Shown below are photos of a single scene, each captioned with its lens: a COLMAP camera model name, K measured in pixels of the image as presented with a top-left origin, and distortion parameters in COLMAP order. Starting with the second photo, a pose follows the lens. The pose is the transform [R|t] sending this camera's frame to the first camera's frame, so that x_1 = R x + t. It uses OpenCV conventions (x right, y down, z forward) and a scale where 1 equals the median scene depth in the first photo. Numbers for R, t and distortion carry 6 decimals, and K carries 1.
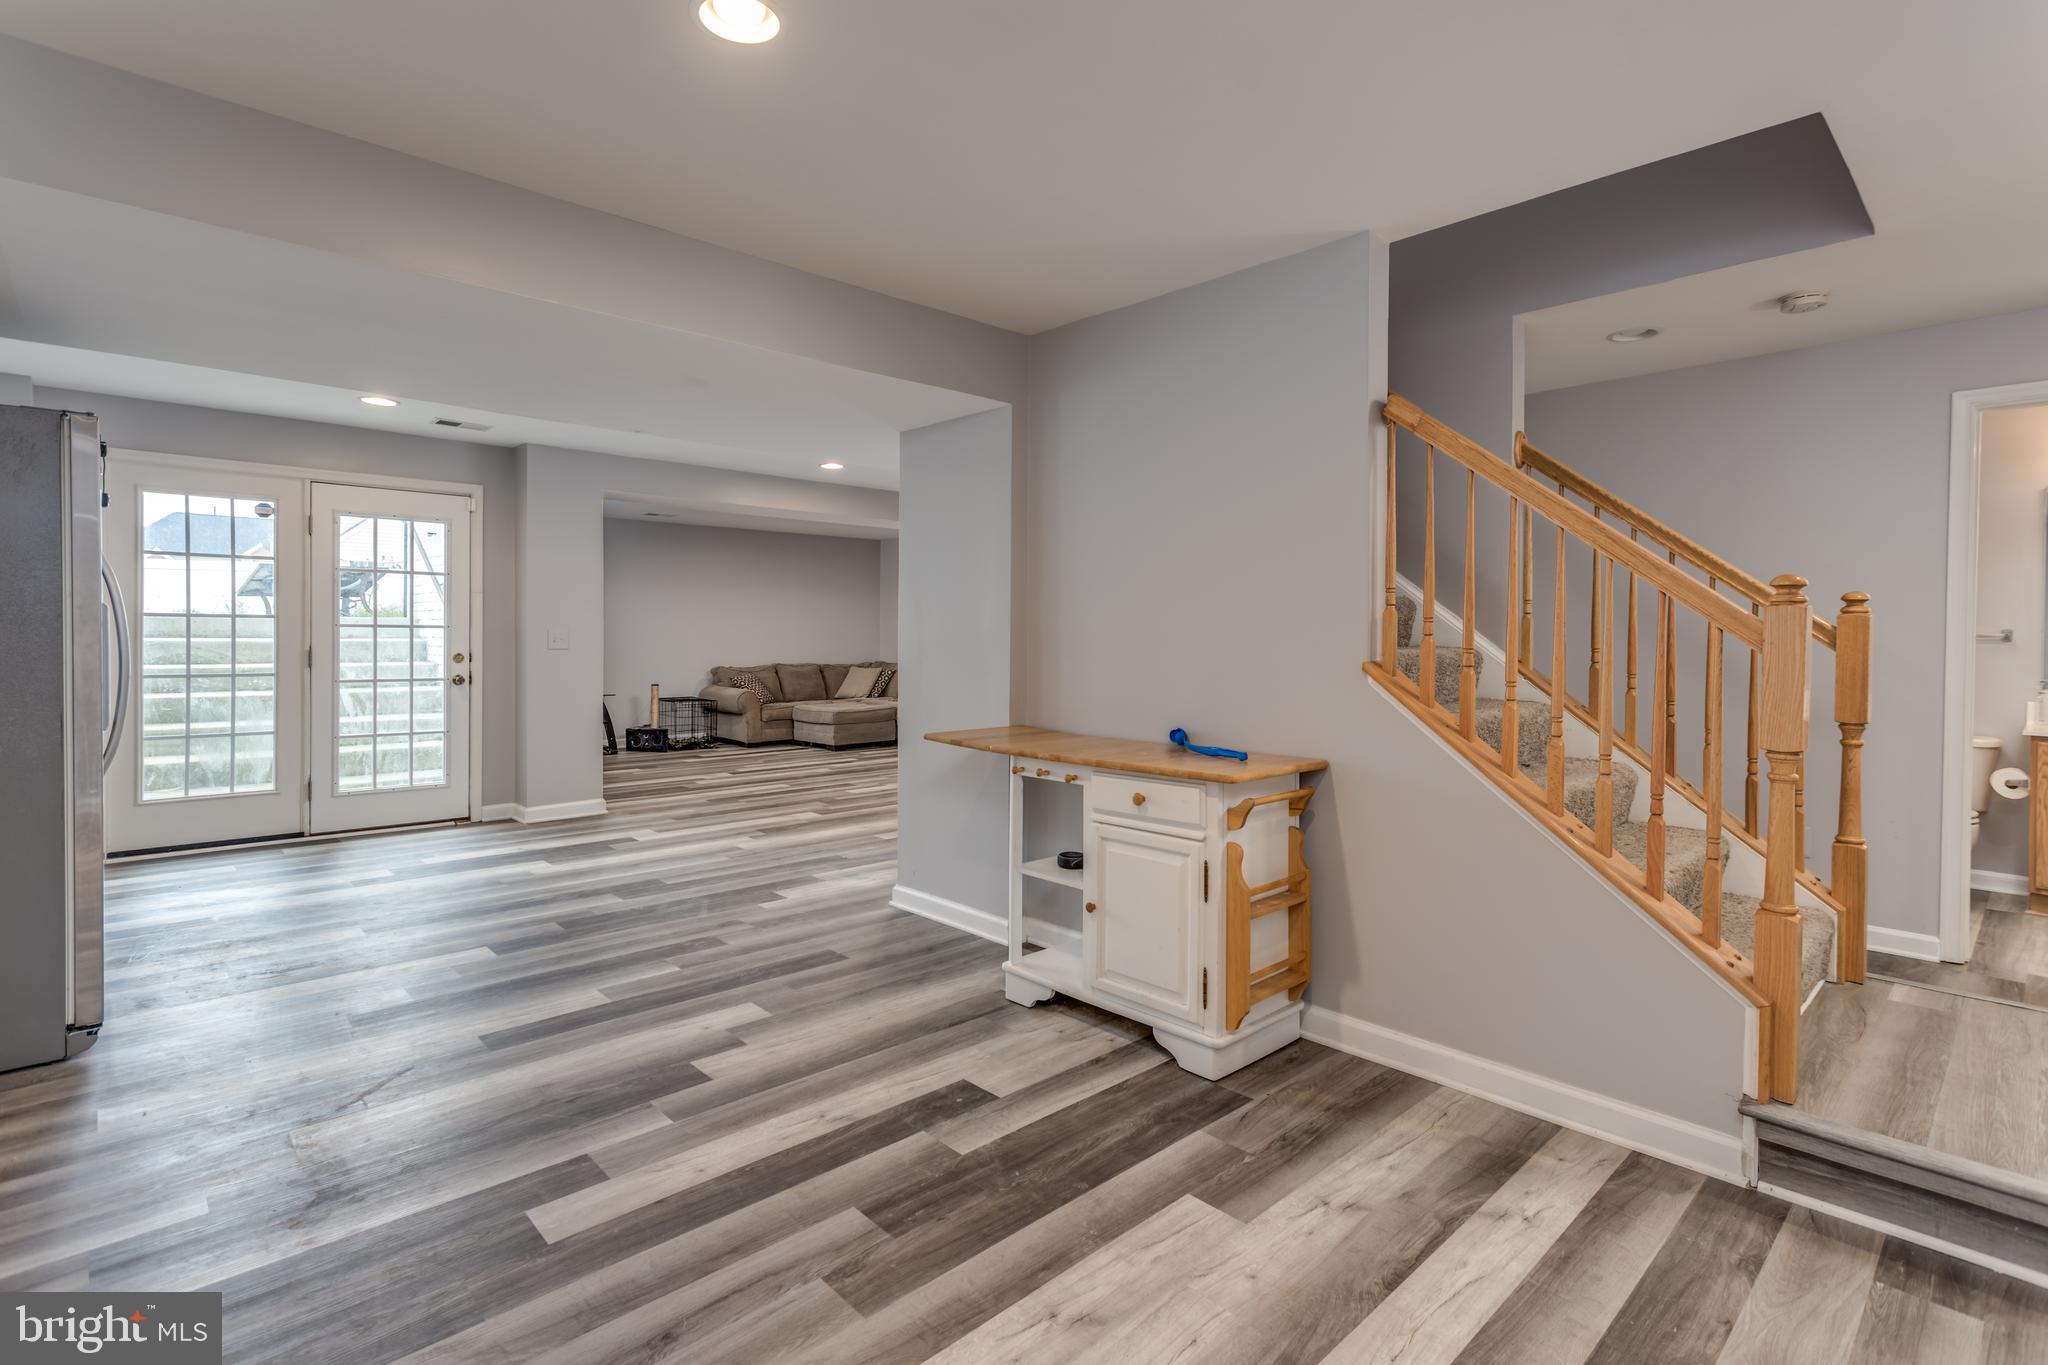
lens RADIAL K [[981.9, 0, 1024.8], [0, 981.9, 665.7], [0, 0, 1]] dist [0.002621, -0.000069]
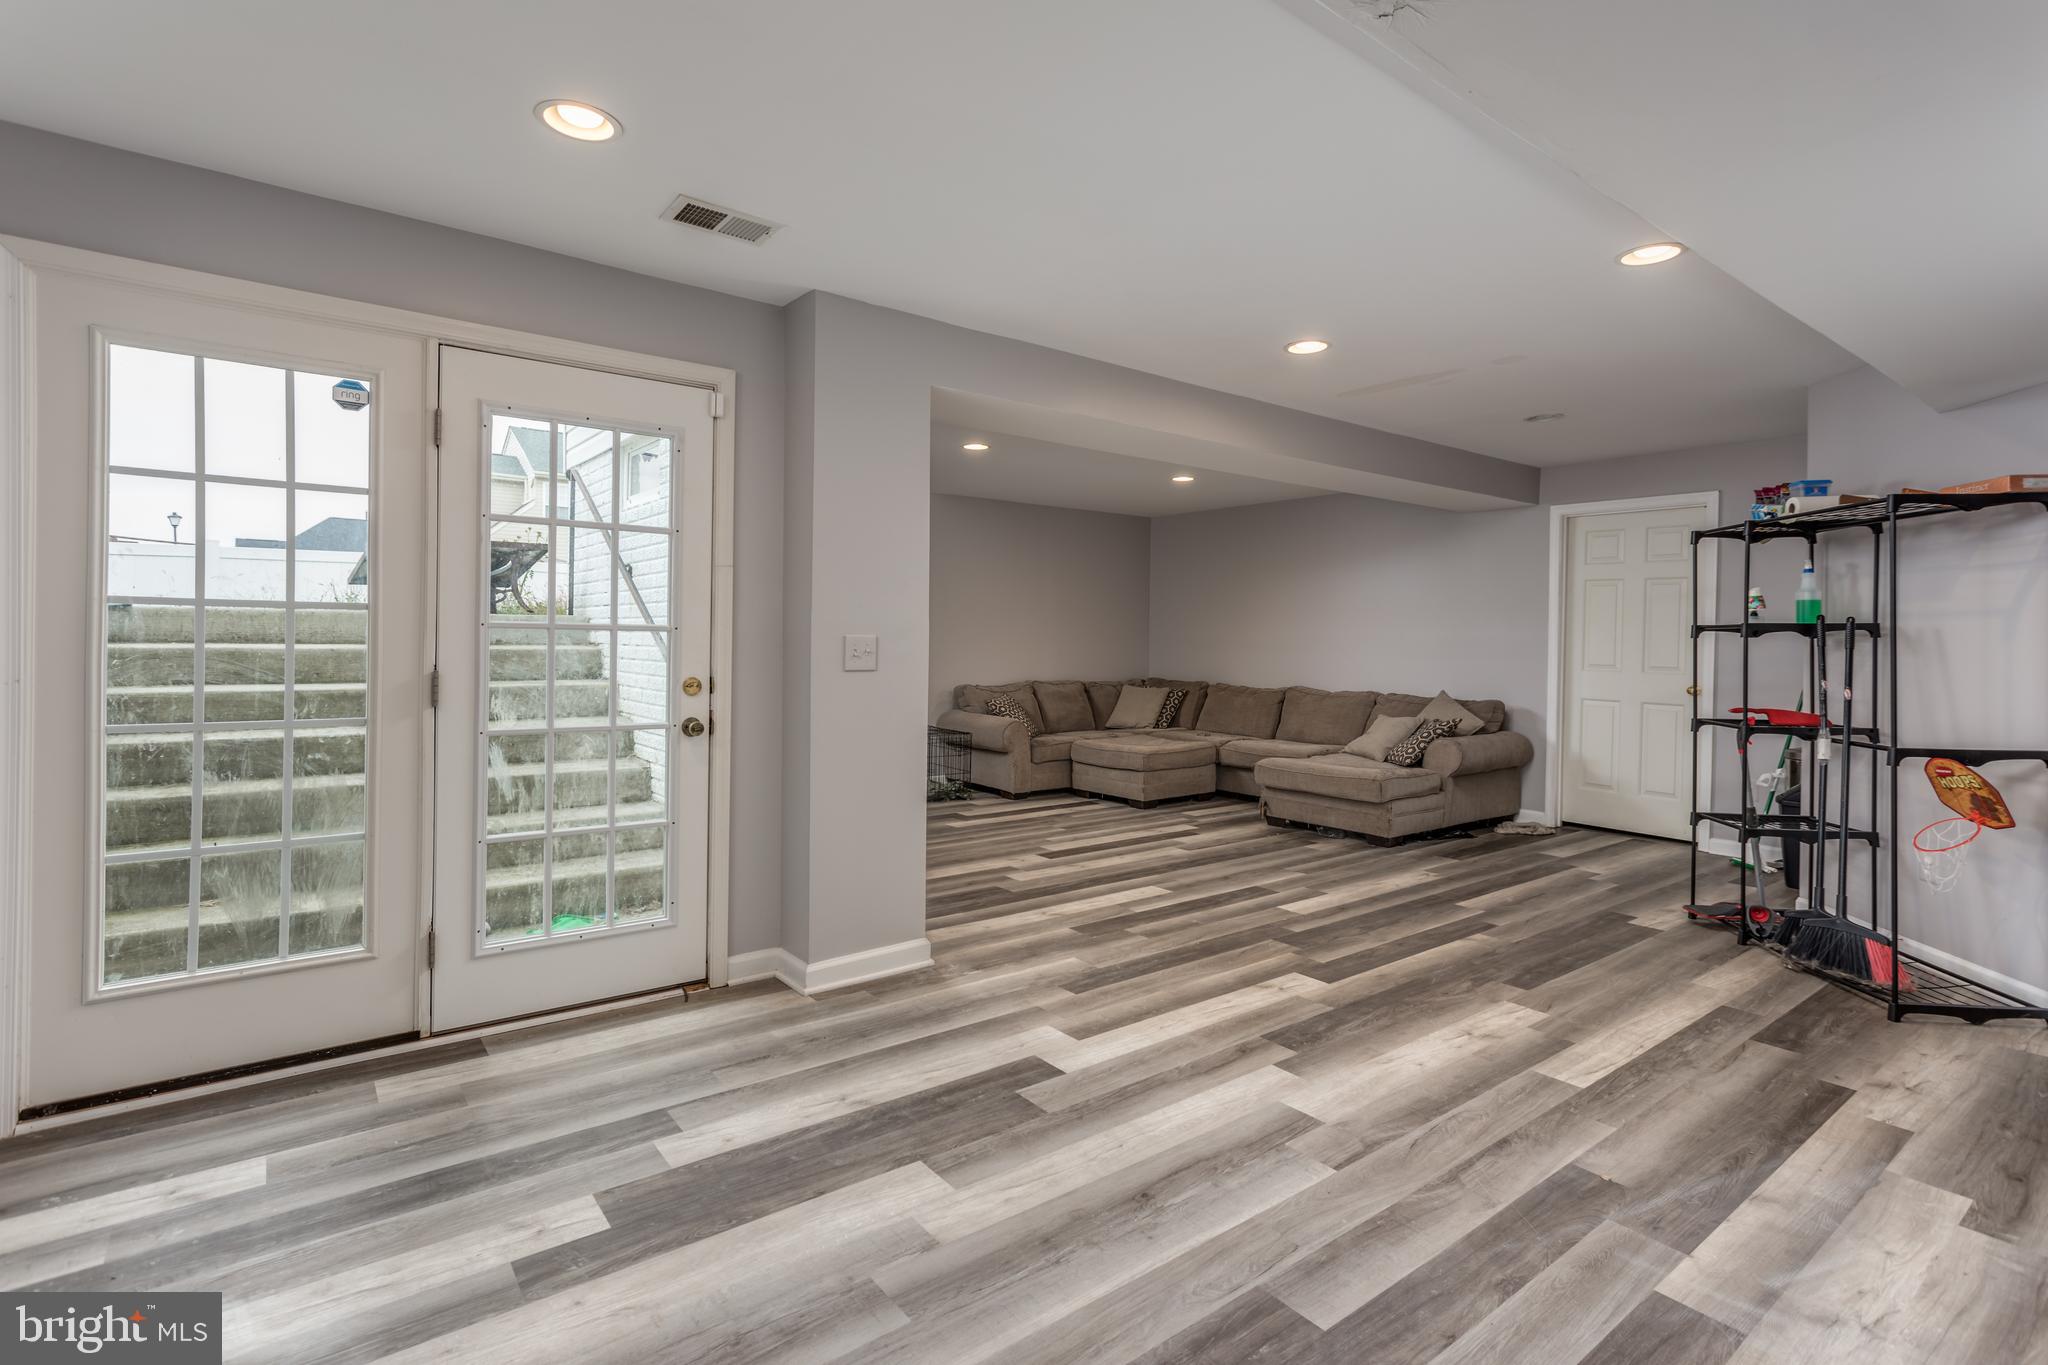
lens RADIAL K [[981.9, 0, 1023.6], [0, 981.9, 671.0], [0, 0, 1]] dist [0.002621, -0.000069]
pose [[0.994583, 0.009334, -0.103527, -0.207707], [-0.009293, 0.999956, 0.000883, -0.011367], [0.103531, 0.000084, 0.994626, 0.294636]]
